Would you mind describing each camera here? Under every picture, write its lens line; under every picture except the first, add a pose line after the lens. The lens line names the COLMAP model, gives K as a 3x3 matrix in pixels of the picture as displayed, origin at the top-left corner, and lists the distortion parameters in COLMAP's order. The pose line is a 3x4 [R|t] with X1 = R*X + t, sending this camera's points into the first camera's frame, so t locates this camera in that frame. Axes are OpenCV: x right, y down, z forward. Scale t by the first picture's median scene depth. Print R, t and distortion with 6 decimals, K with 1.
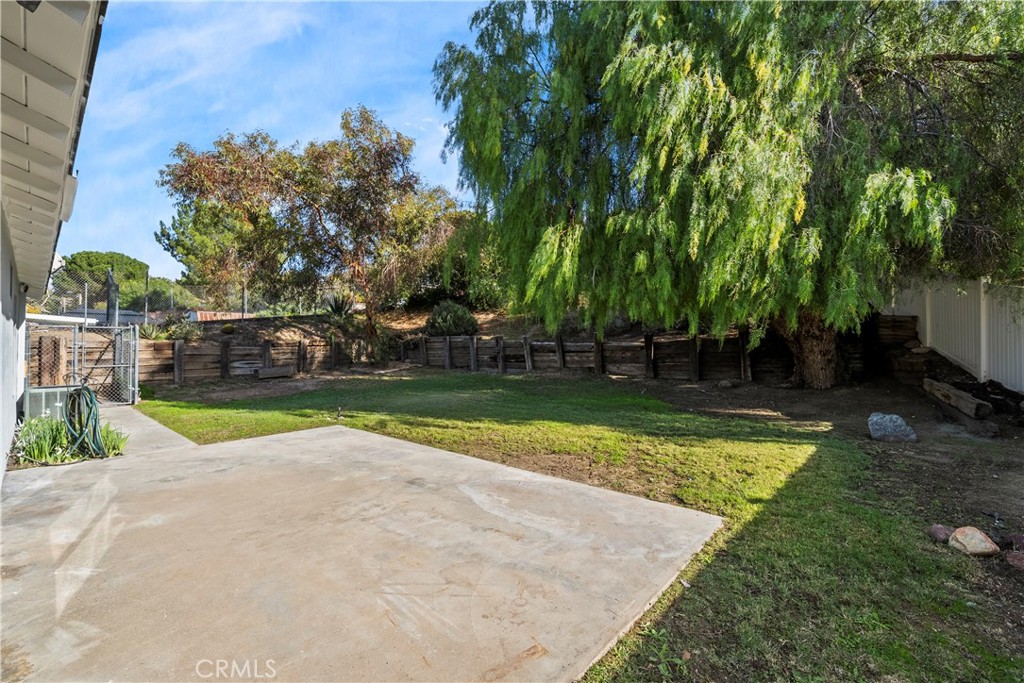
lens RADIAL K [[426.4, 0, 510.2], [0, 426.4, 341.1], [0, 0, 1]] dist [-0.002076, 0.000503]
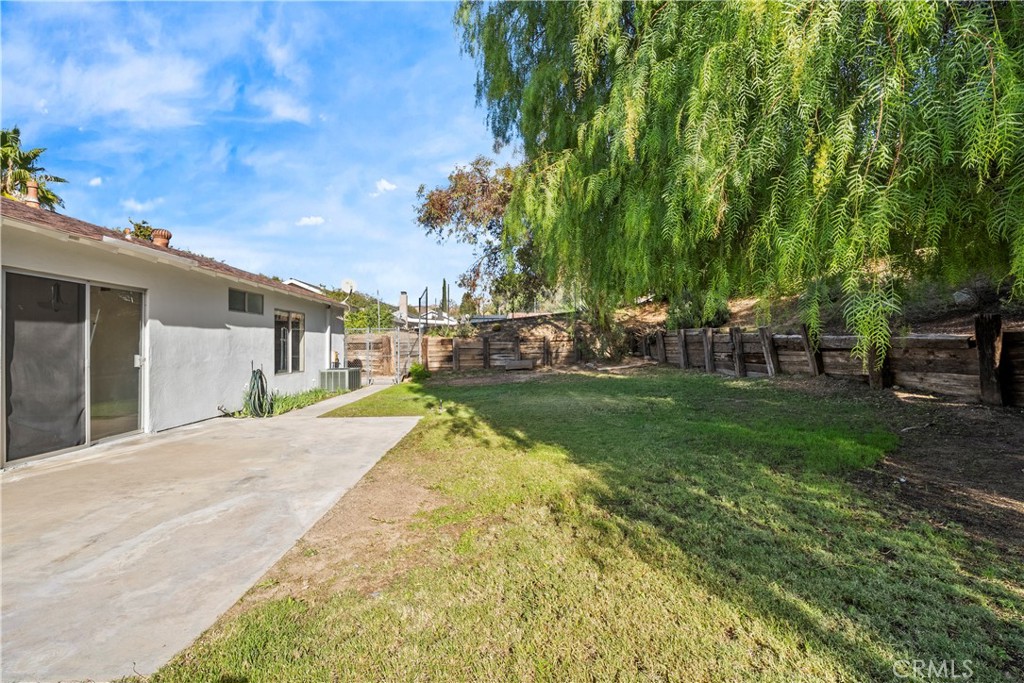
lens RADIAL K [[426.4, 0, 510.2], [0, 426.4, 341.1], [0, 0, 1]] dist [-0.002076, 0.000503]
pose [[0.690166, -0.002836, -0.723646, 0.257057], [0.012029, 0.999899, 0.007554, 0.001920], [0.723551, -0.013919, 0.690130, 0.210609]]
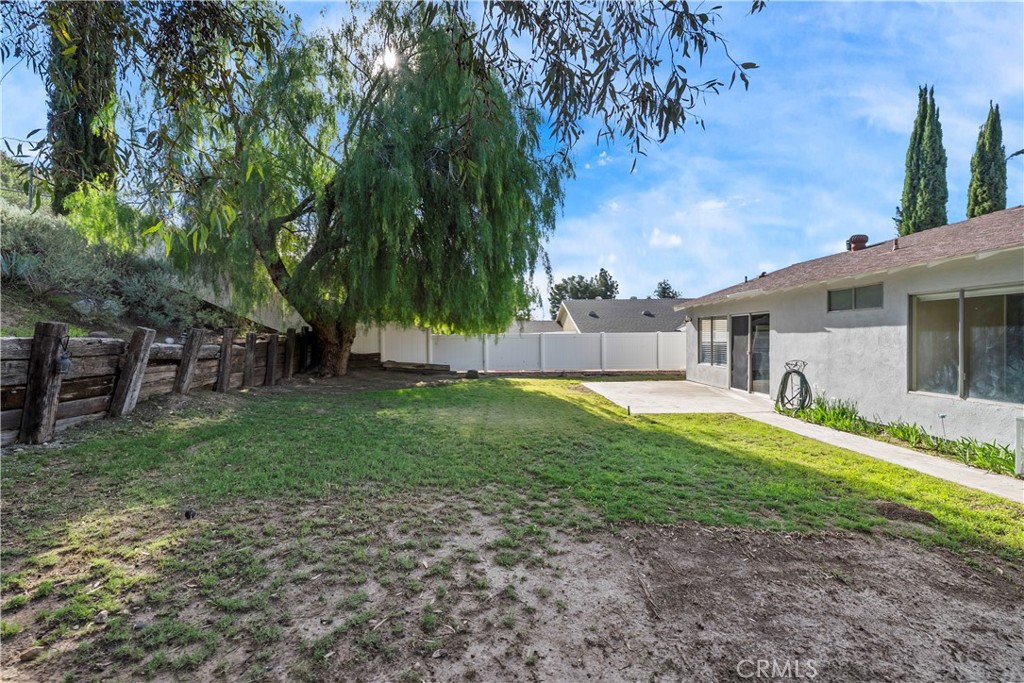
lens RADIAL K [[426.4, 0, 510.2], [0, 426.4, 341.1], [0, 0, 1]] dist [-0.002076, 0.000503]
pose [[-0.669341, 0.008238, 0.742910, -0.523085], [-0.000328, 0.999935, -0.011384, 0.005266], [-0.742955, -0.007863, -0.669295, 1.015439]]
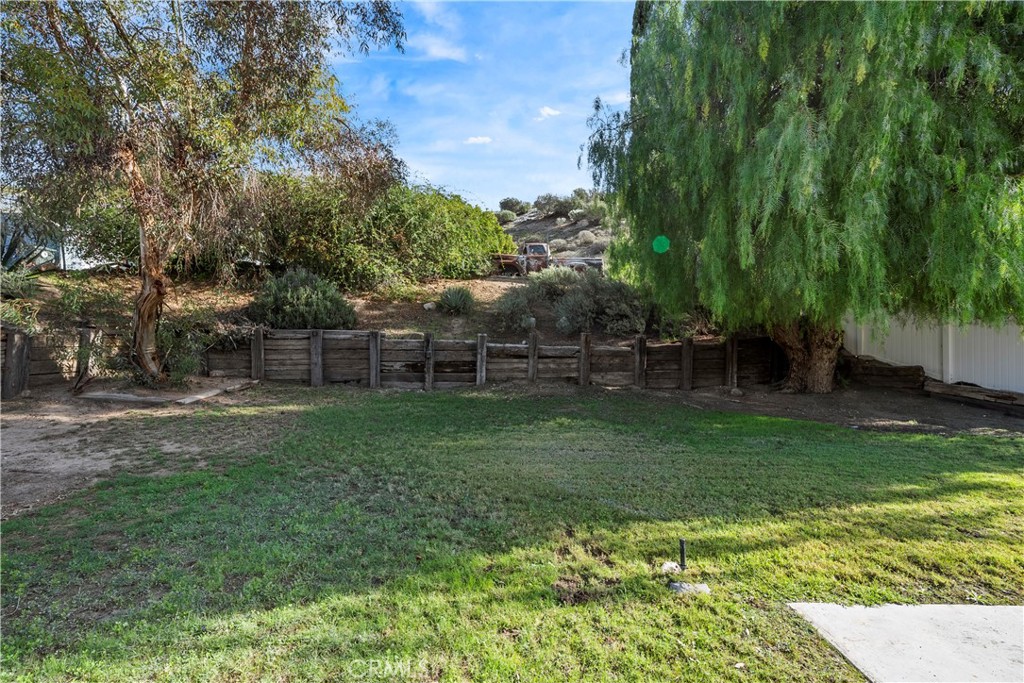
lens RADIAL K [[426.4, 0, 510.2], [0, 426.4, 341.1], [0, 0, 1]] dist [-0.002076, 0.000503]
pose [[0.754306, 0.026511, 0.655987, -0.381901], [-0.022086, 0.999643, -0.015004, 0.008554], [-0.656151, -0.003170, 0.754623, 0.447785]]
